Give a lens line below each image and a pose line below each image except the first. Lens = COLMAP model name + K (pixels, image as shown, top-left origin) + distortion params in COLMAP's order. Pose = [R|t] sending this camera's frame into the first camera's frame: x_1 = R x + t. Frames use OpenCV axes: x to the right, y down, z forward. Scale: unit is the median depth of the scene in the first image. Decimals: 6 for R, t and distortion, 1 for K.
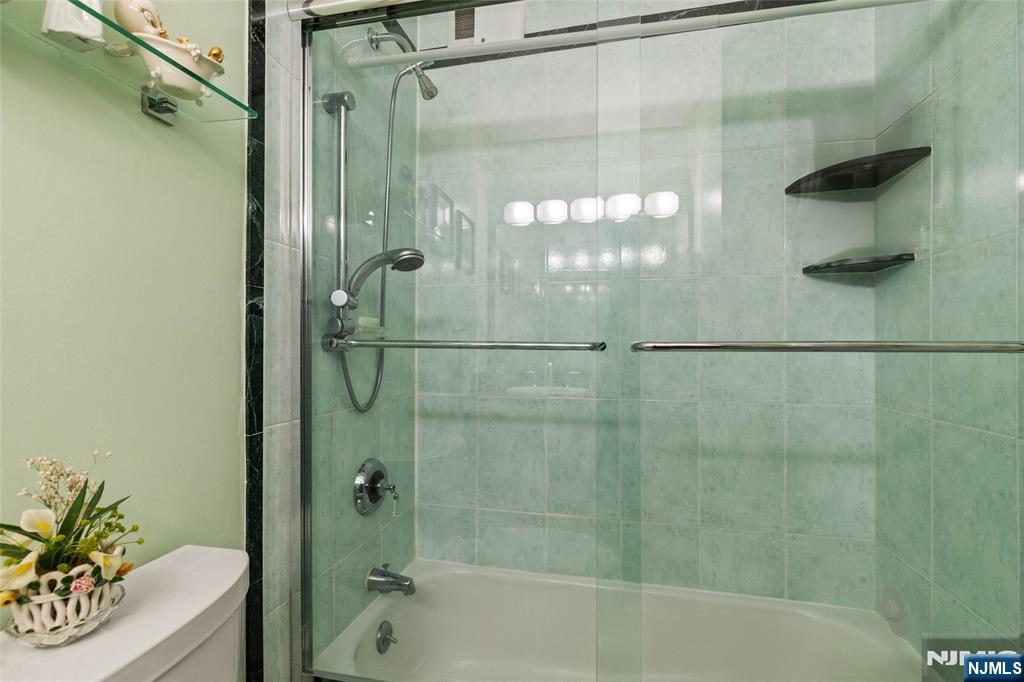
lens RADIAL K [[465.7, 0, 512.3], [0, 465.7, 345.1], [0, 0, 1]] dist [0.009128, -0.000339]
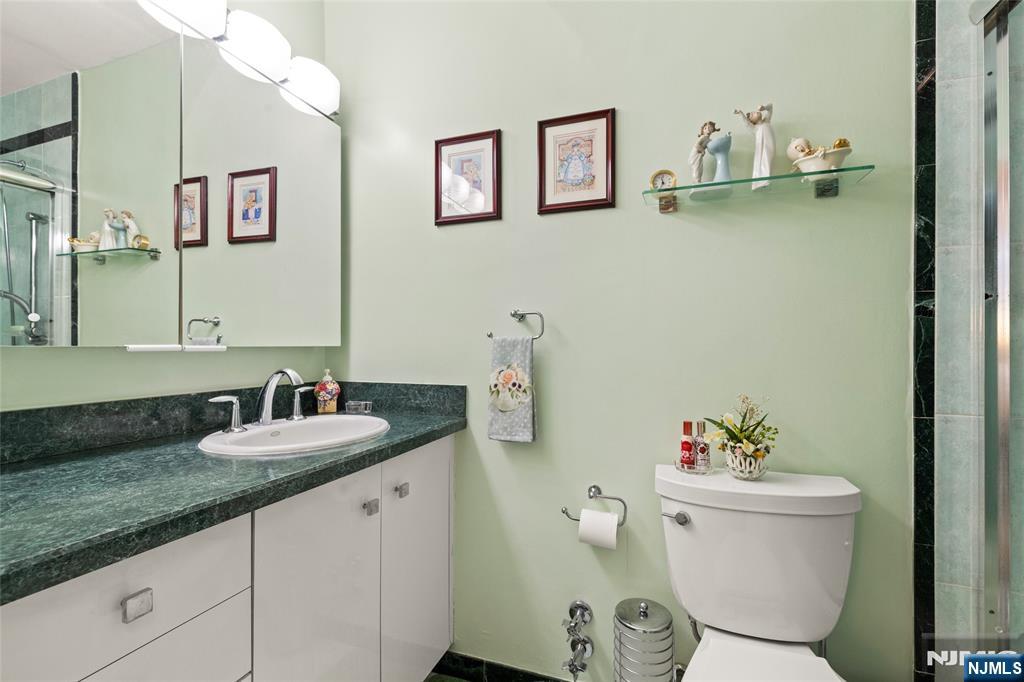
lens RADIAL K [[465.7, 0, 509.9], [0, 465.7, 339.1], [0, 0, 1]] dist [0.009128, -0.000339]
pose [[-0.131419, -0.001132, -0.991326, 0.743238], [-0.001837, 0.999998, -0.000898, -0.003020], [0.991325, 0.001703, -0.131420, 0.129430]]
